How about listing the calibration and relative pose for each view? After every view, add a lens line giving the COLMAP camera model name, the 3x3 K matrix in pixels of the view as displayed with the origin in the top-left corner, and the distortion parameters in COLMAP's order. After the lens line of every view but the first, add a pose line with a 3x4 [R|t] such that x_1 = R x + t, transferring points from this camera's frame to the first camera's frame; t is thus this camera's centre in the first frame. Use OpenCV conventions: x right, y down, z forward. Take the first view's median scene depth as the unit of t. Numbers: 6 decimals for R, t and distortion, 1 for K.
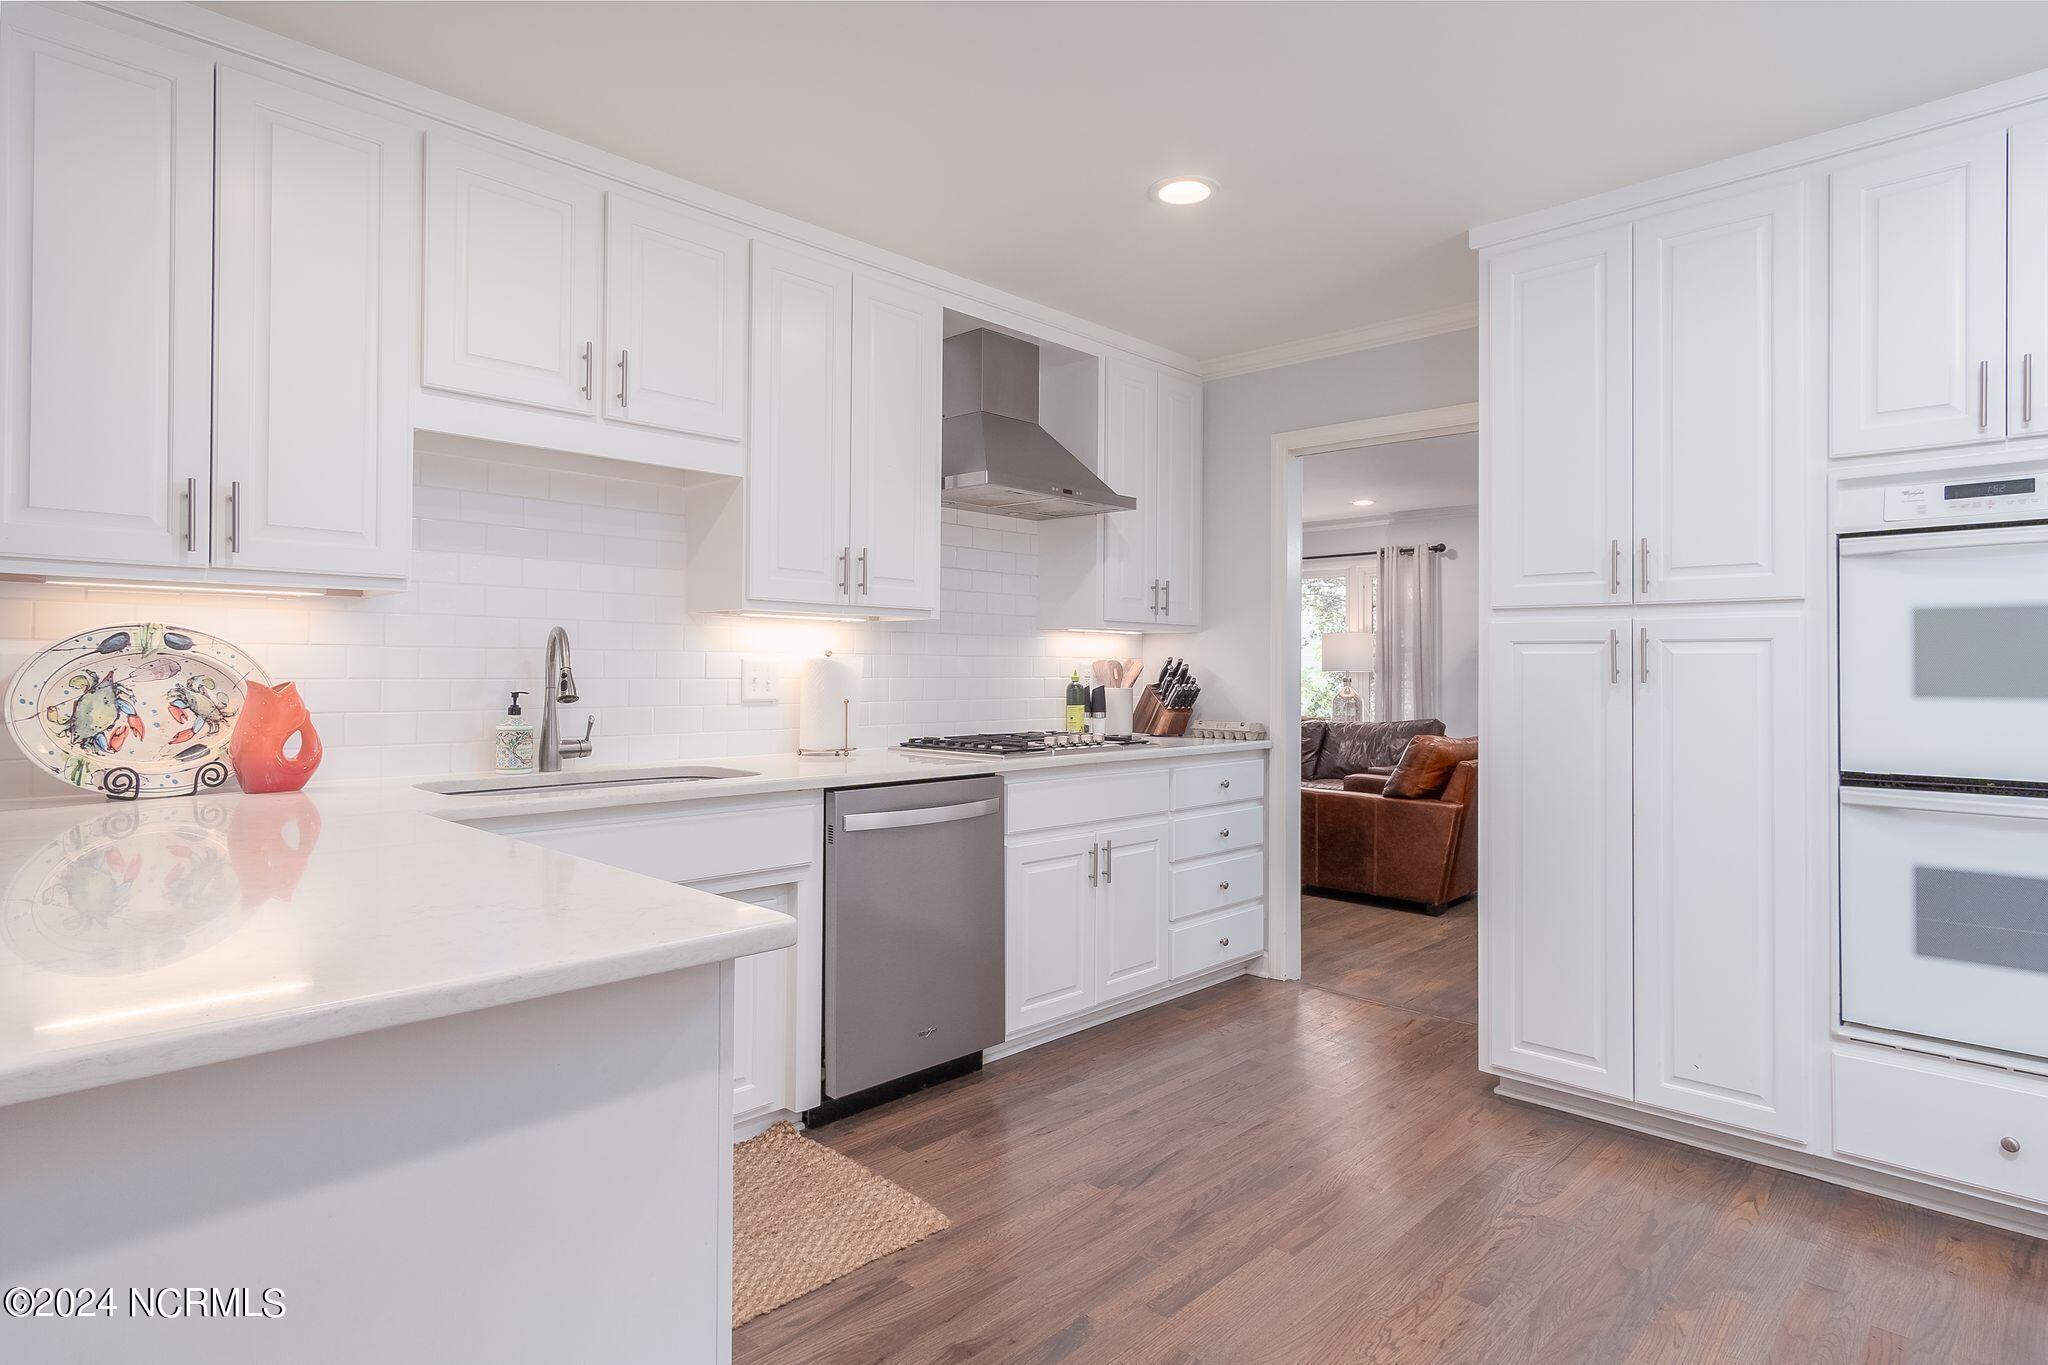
lens RADIAL K [[1090.2, 0, 1031.5], [0, 1090.2, 658.3], [0, 0, 1]] dist [0.000234, 0.000753]
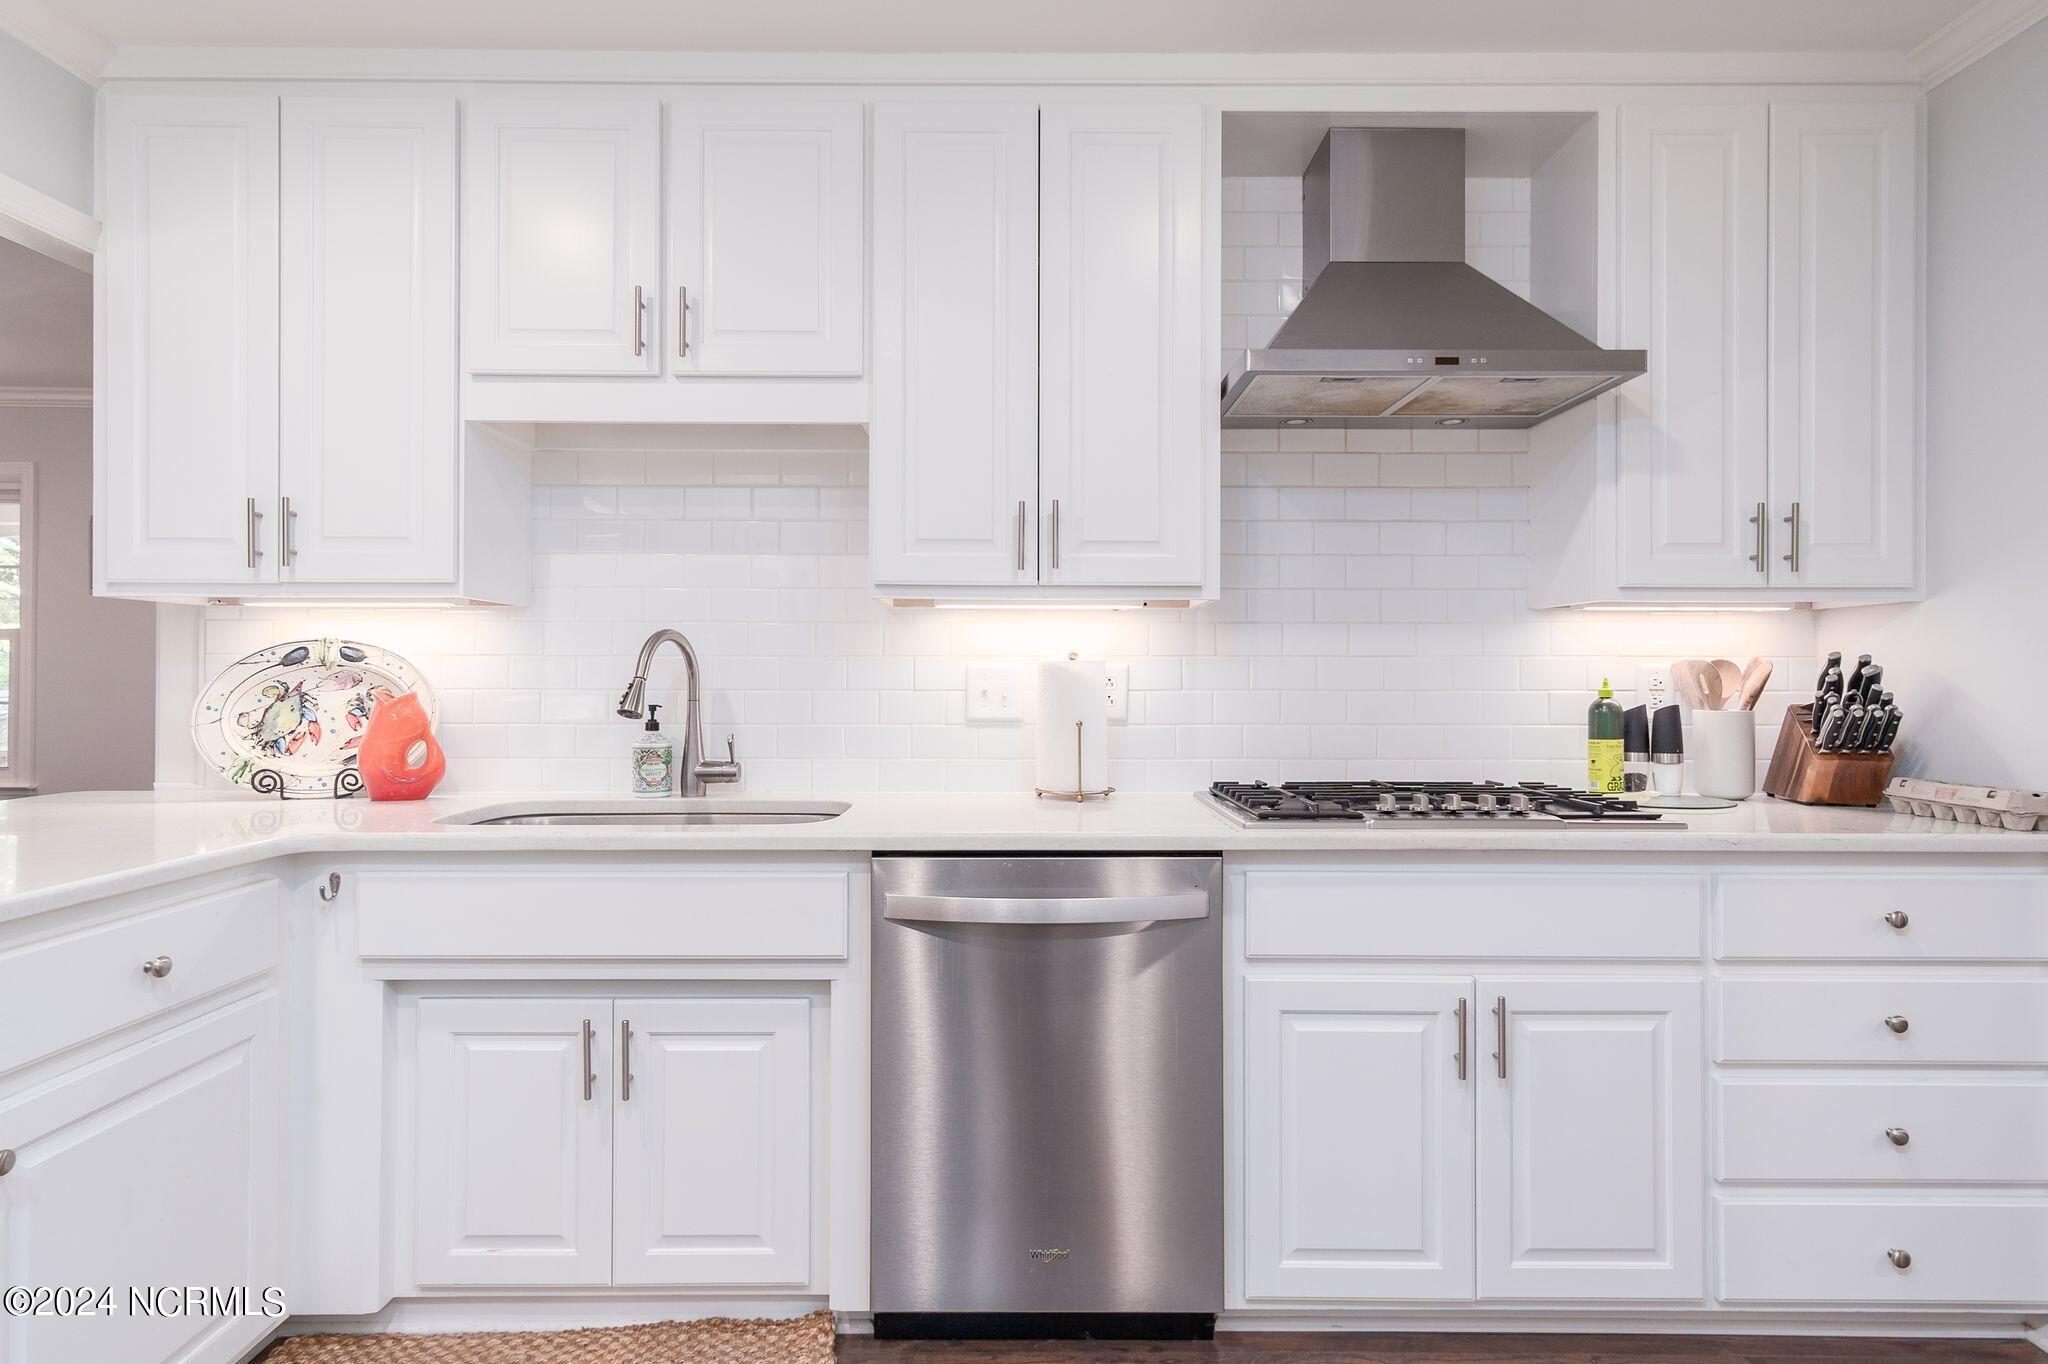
lens RADIAL K [[1177.8, 0, 1020.1], [0, 1177.8, 645.8], [0, 0, 1]] dist [0.000676, 0.000687]
pose [[0.692449, -0.019116, -0.721214, 0.418690], [0.010286, 0.999809, -0.016624, 0.002090], [0.721394, 0.004093, 0.692513, 0.546930]]
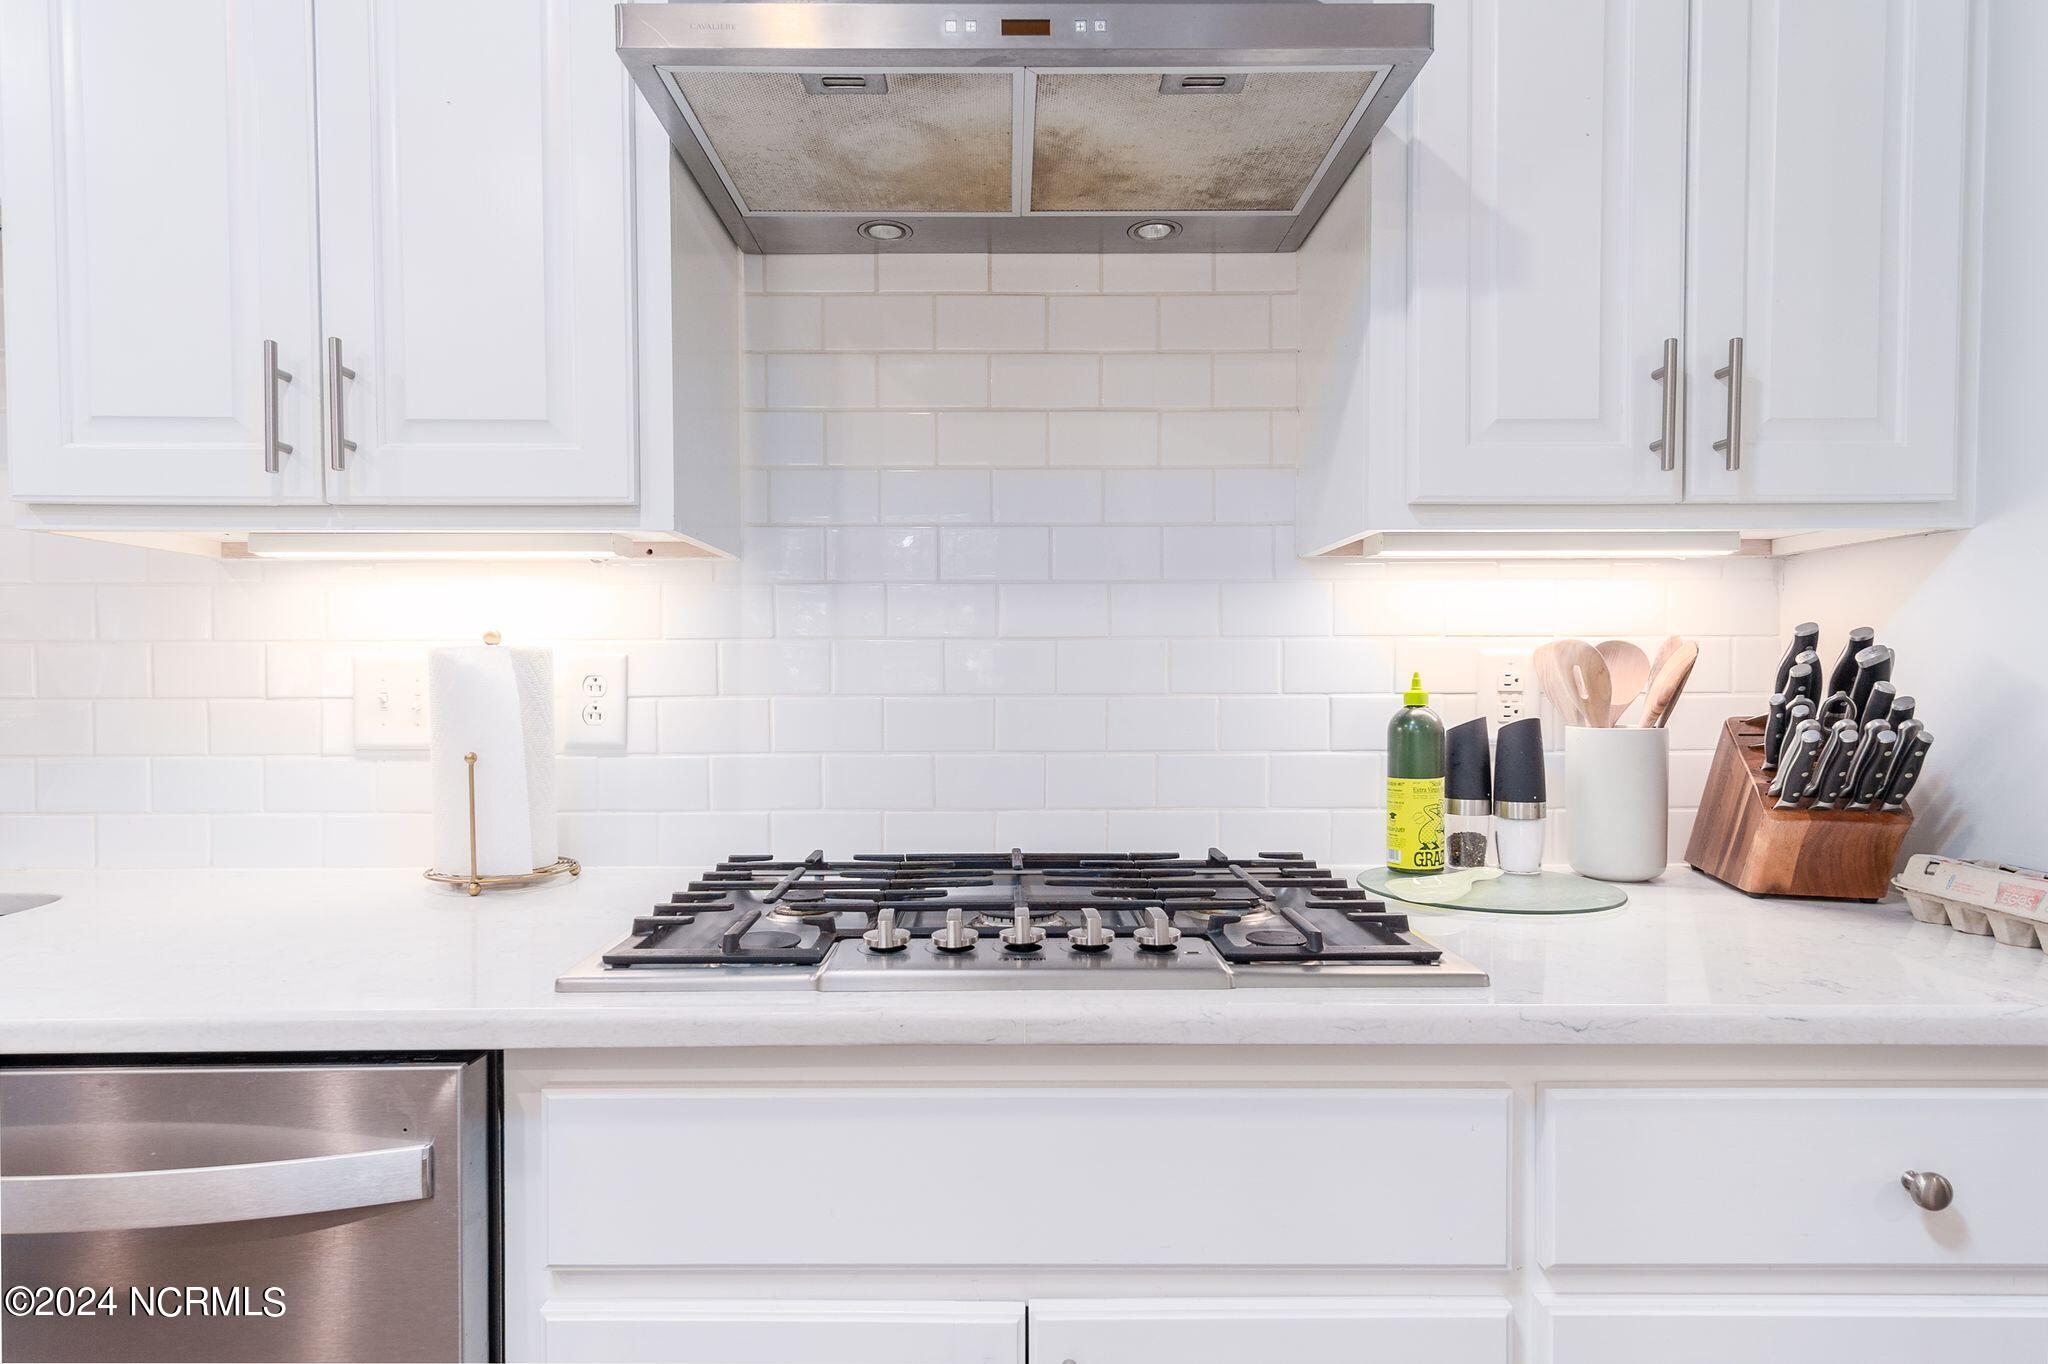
lens RADIAL K [[1112.5, 0, 1058.5], [0, 1112.5, 677.7], [0, 0, 1]] dist [0.002317, 0.001218]
pose [[0.696368, -0.002276, -0.717681, 0.319210], [0.014577, 0.999834, 0.010972, 0.011211], [0.717537, -0.018102, 0.696285, 1.057130]]
